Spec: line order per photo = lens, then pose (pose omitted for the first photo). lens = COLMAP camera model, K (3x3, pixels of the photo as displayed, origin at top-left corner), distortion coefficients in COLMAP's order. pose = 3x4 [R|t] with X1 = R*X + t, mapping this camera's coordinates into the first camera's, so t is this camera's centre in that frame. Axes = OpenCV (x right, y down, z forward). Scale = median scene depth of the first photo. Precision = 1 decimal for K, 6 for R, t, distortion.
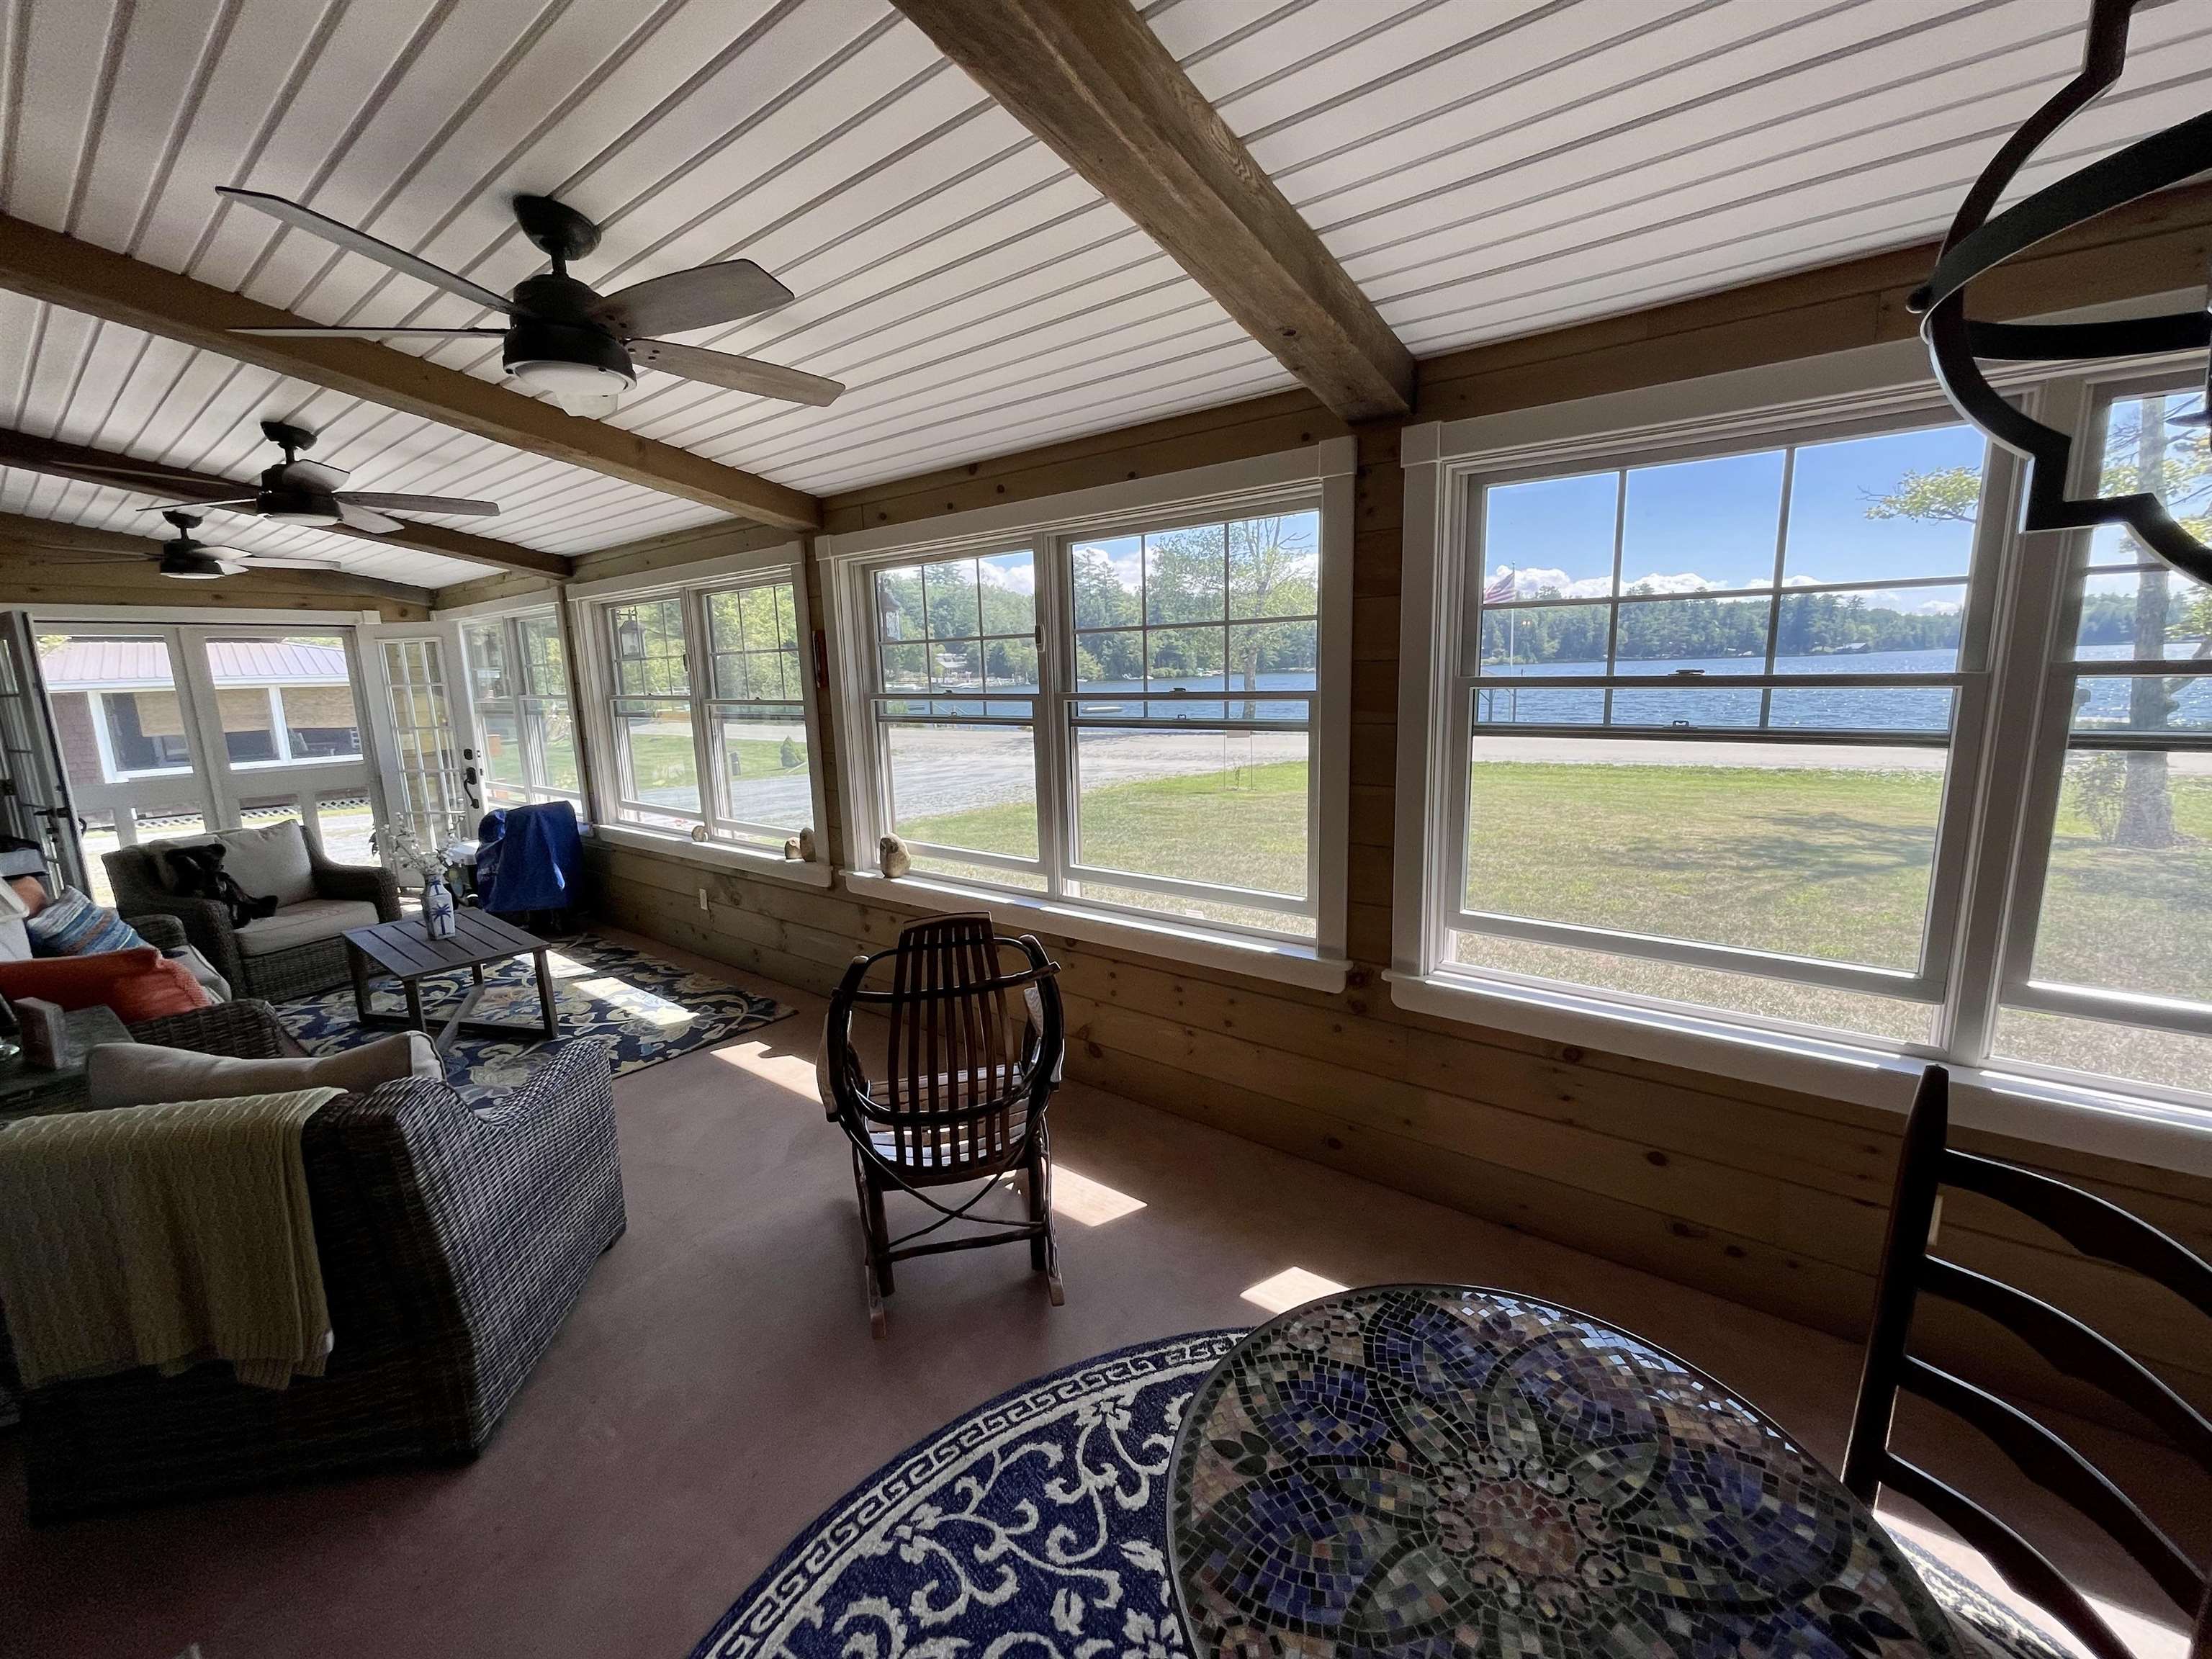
lens RADIAL K [[895.1, 0, 1110.6], [0, 895.1, 829.1], [0, 0, 1]] dist [0.003698, -0.000052]
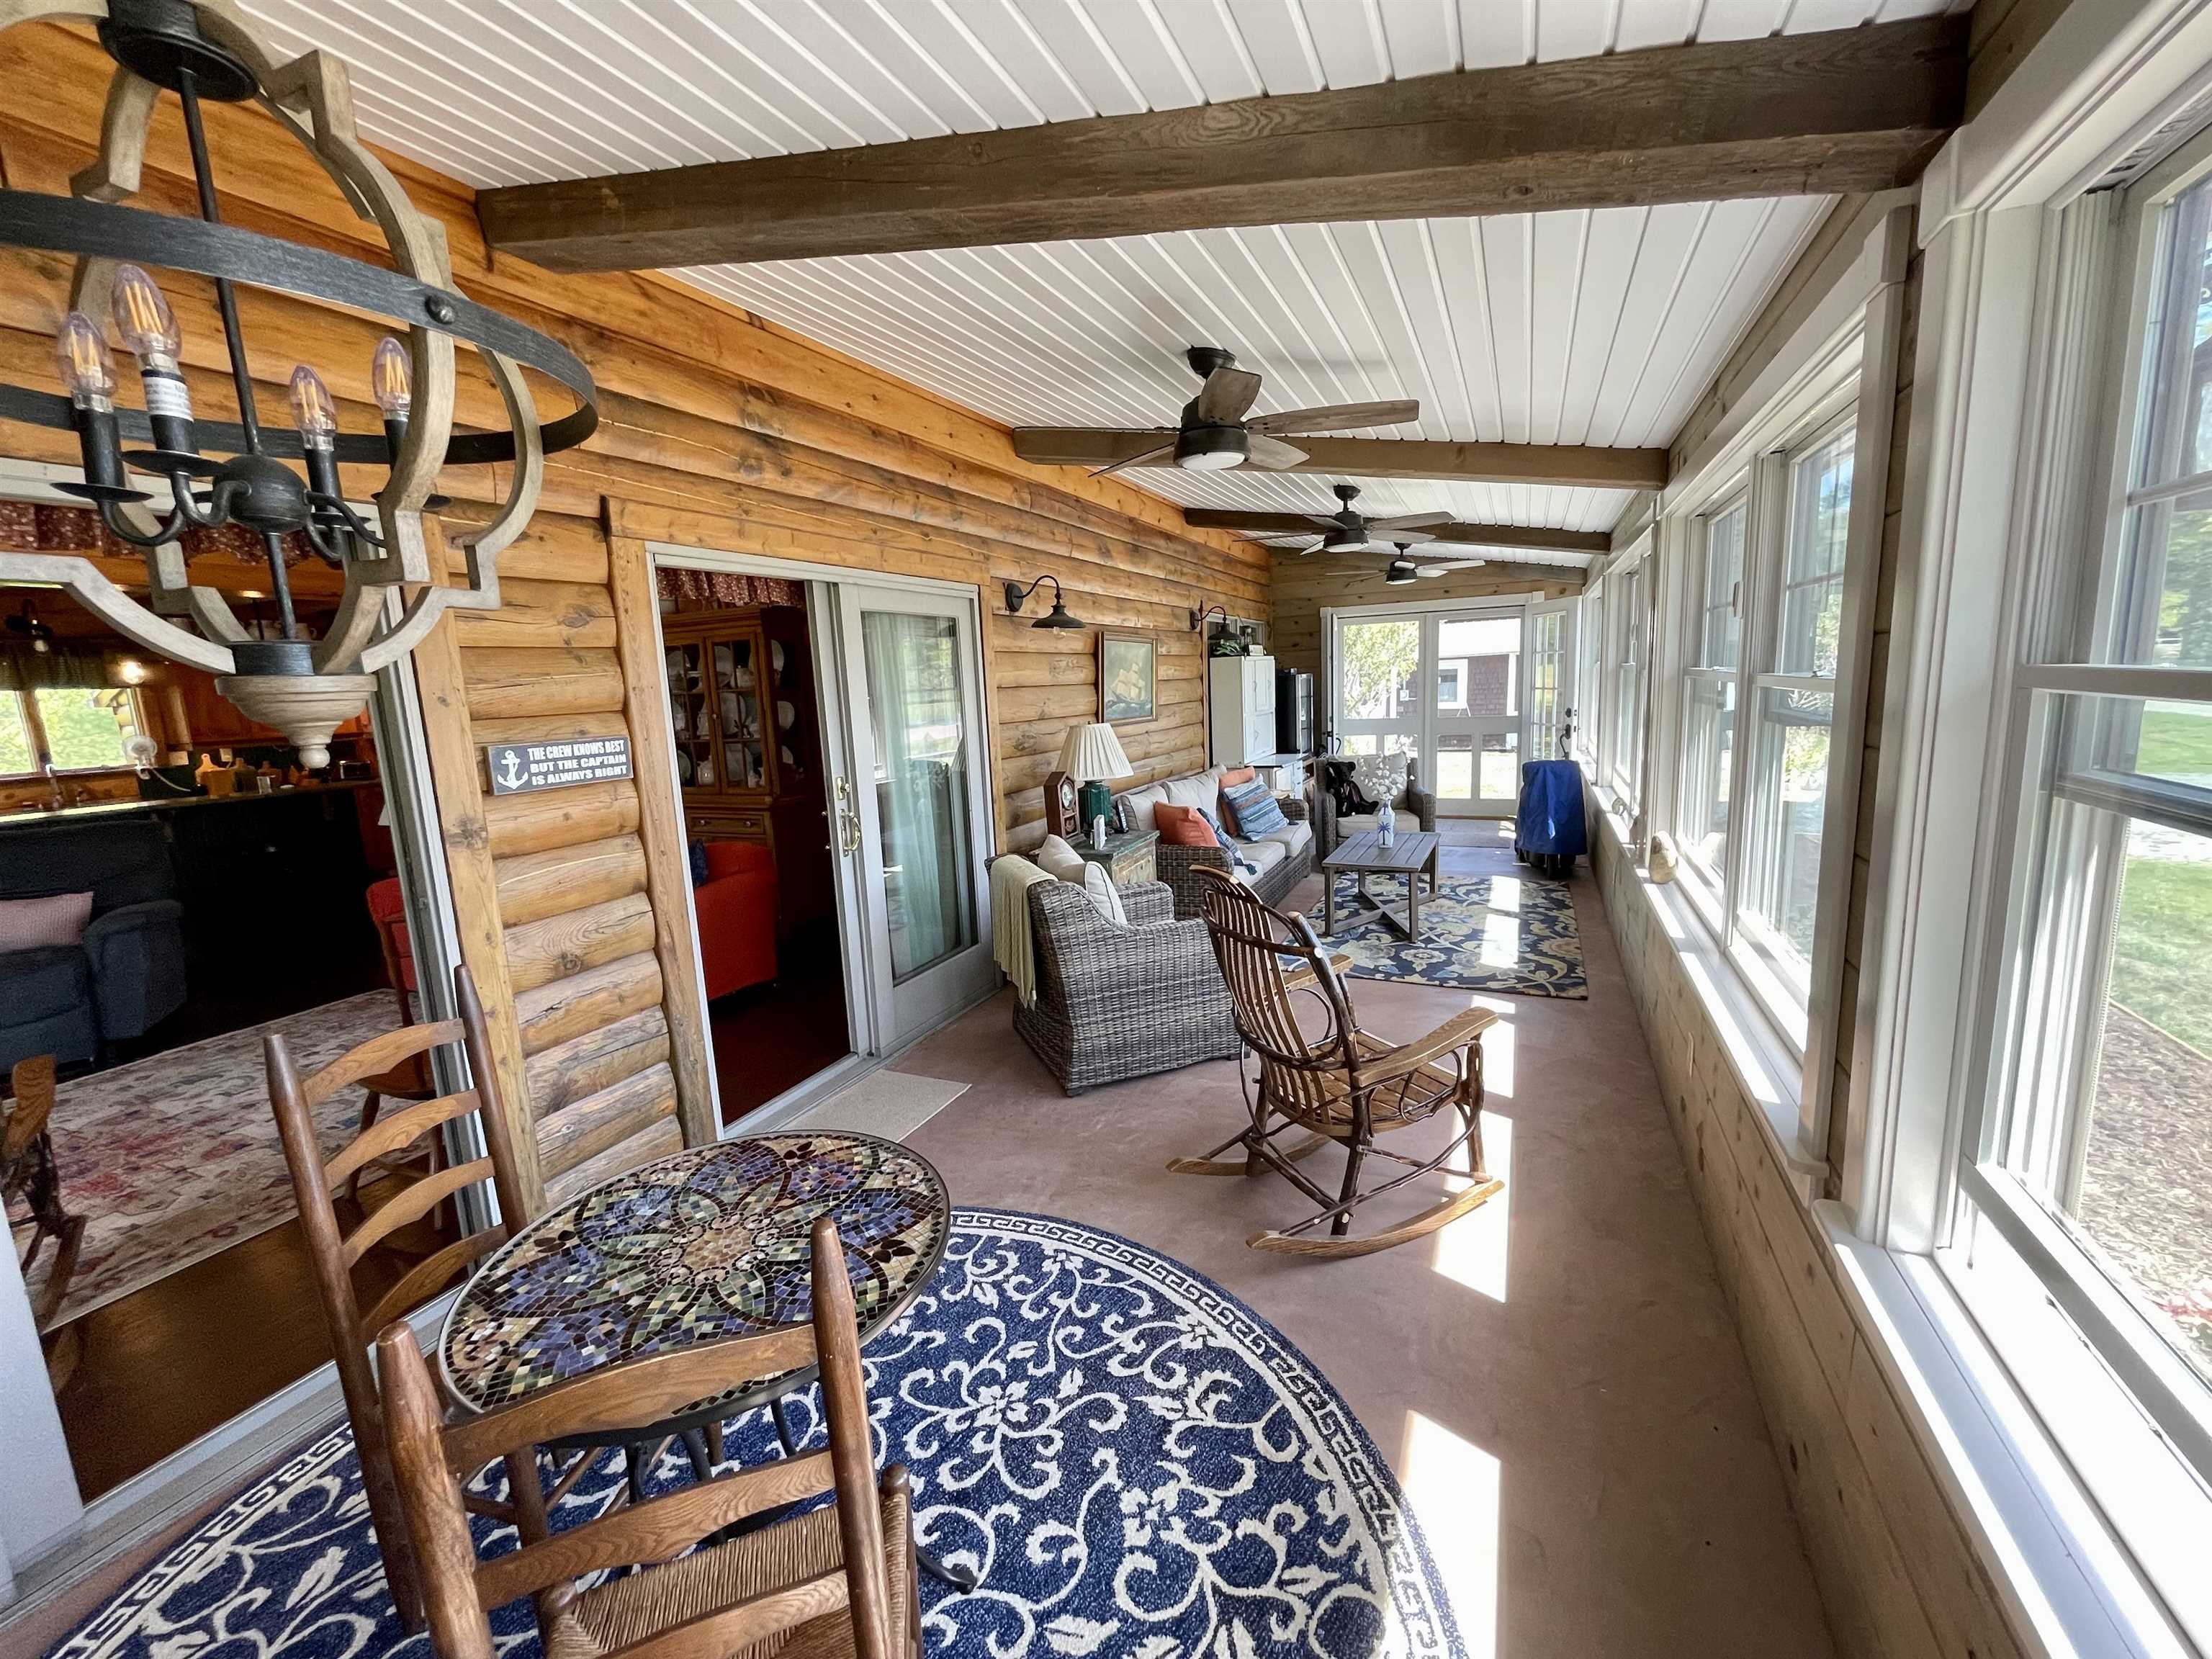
lens RADIAL K [[895.1, 0, 1123.0], [0, 895.1, 826.0], [0, 0, 1]] dist [0.003698, -0.000052]
pose [[0.236197, 0.177249, -0.955402, 0.996653], [-0.132211, 0.979941, 0.149116, -0.132380], [0.962669, 0.091094, 0.254893, 0.610017]]
